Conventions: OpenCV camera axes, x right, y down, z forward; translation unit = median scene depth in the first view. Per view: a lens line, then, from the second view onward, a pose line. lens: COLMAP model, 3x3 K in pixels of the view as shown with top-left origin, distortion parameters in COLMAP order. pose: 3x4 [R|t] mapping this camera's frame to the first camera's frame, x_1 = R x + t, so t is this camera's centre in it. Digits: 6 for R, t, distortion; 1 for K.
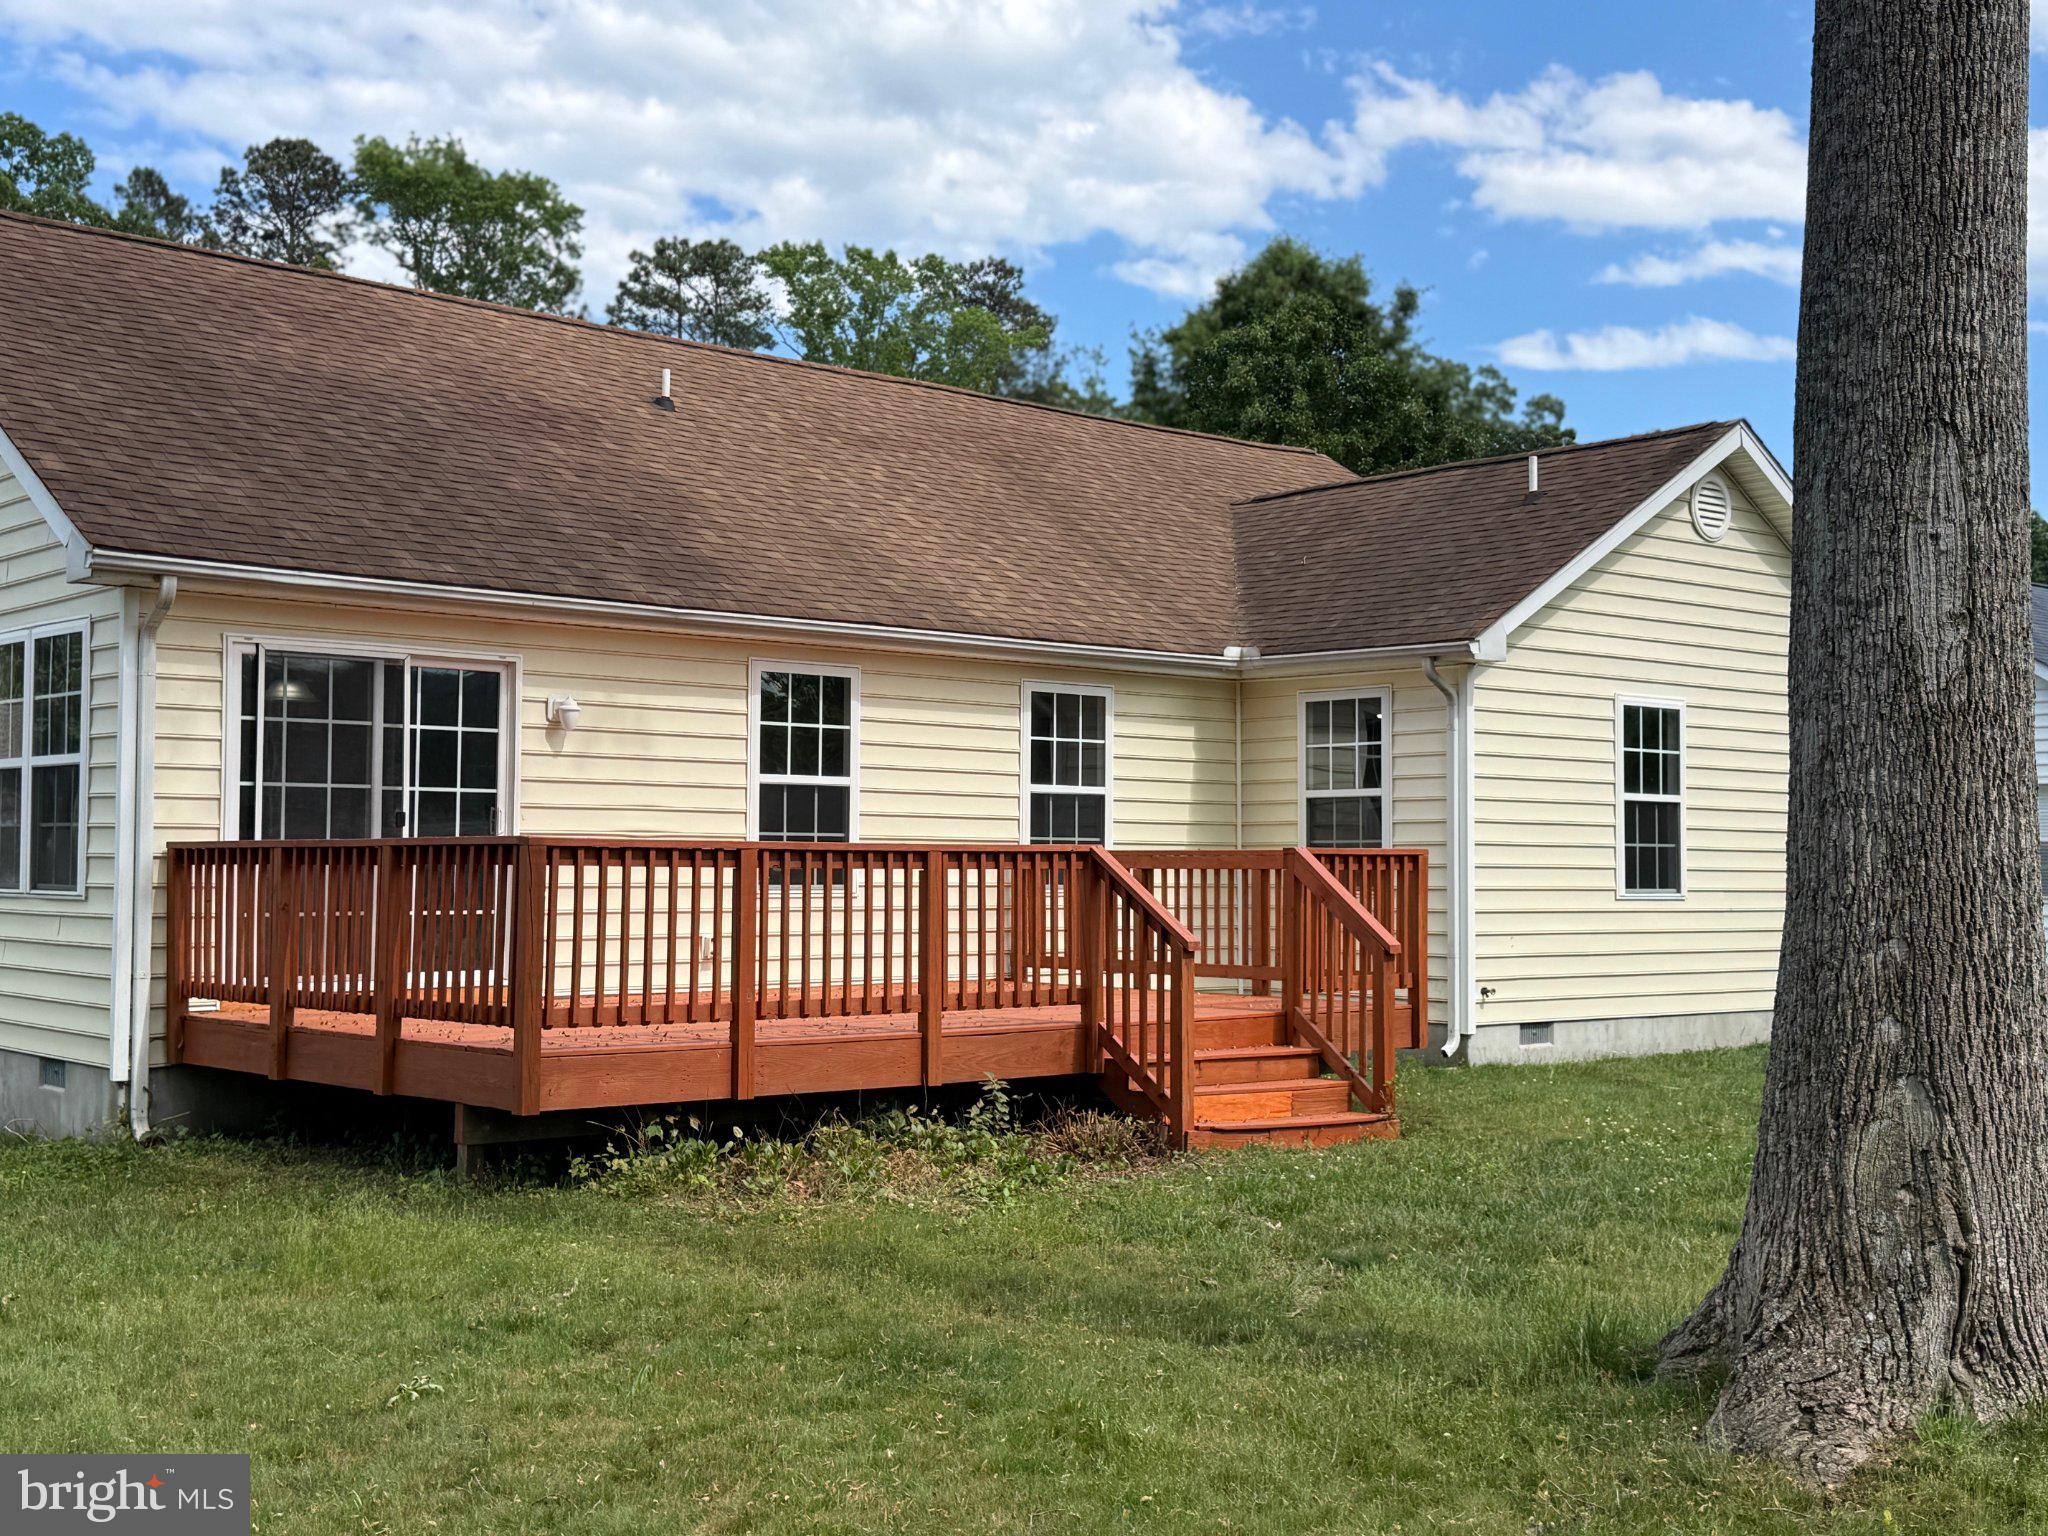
lens RADIAL K [[2364.6, 0, 1024.0], [0, 2364.6, 768.0], [0, 0, 1]] dist [0.160036, -0.330546]
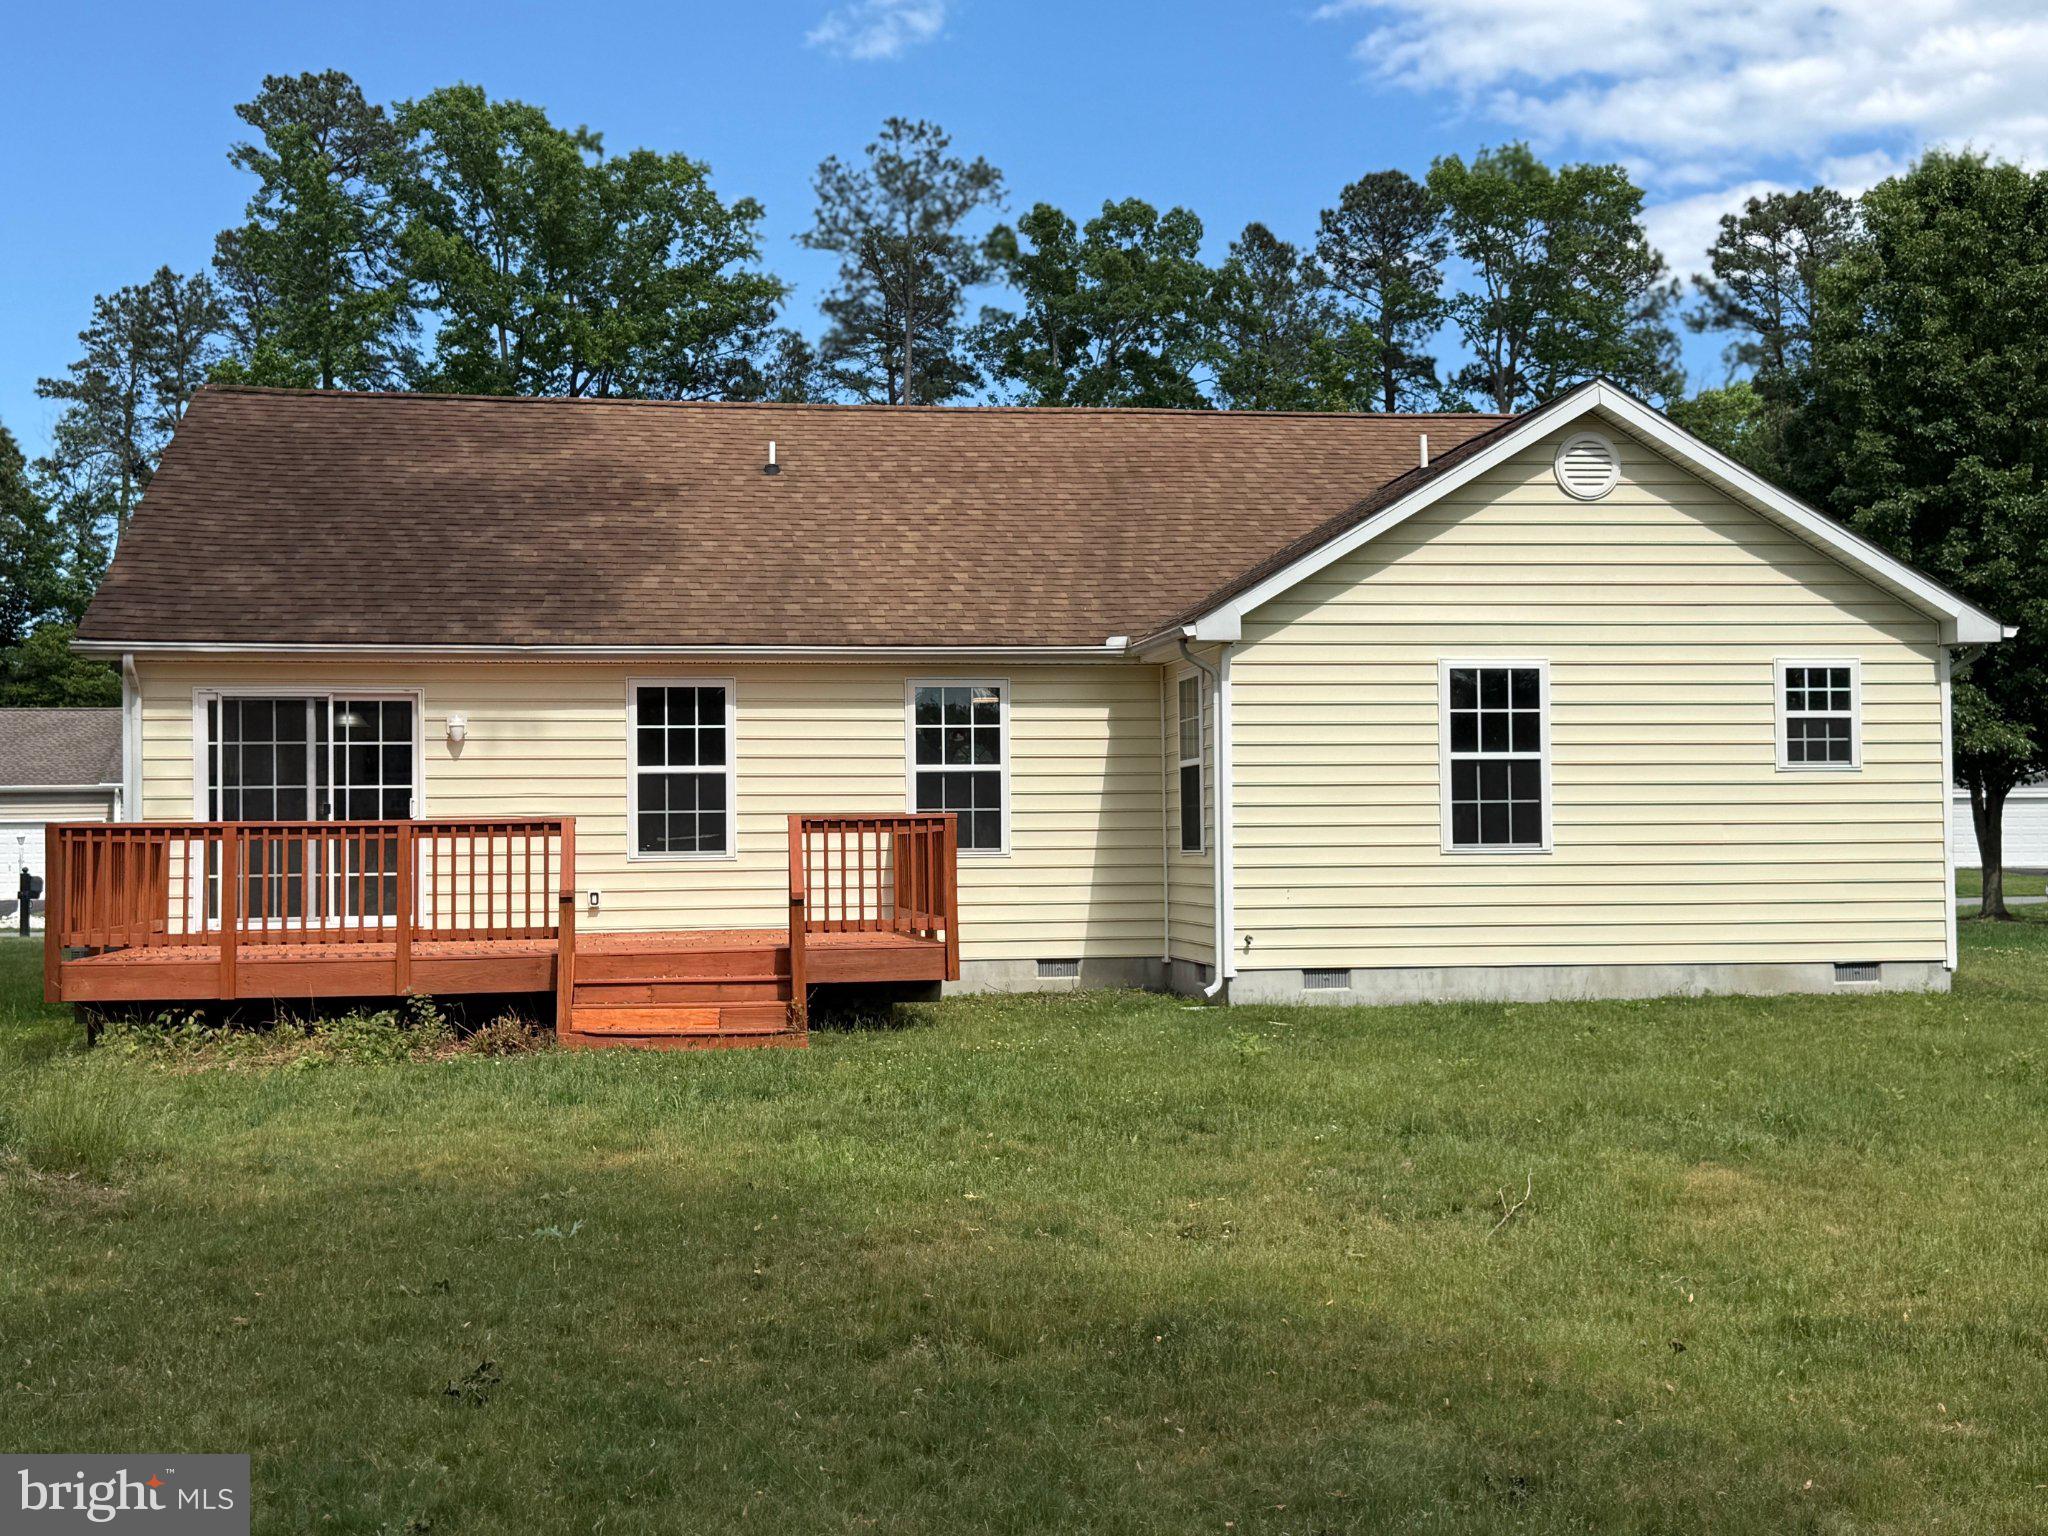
lens RADIAL K [[2331.1, 0, 999.2], [0, 2331.1, 779.3], [0, 0, 1]] dist [0.101677, 0.025506]
pose [[0.837313, -0.029781, -0.545912, 0.647876], [0.038302, 0.999257, 0.004235, 0.010203], [0.545380, -0.024455, 0.837832, 0.027898]]
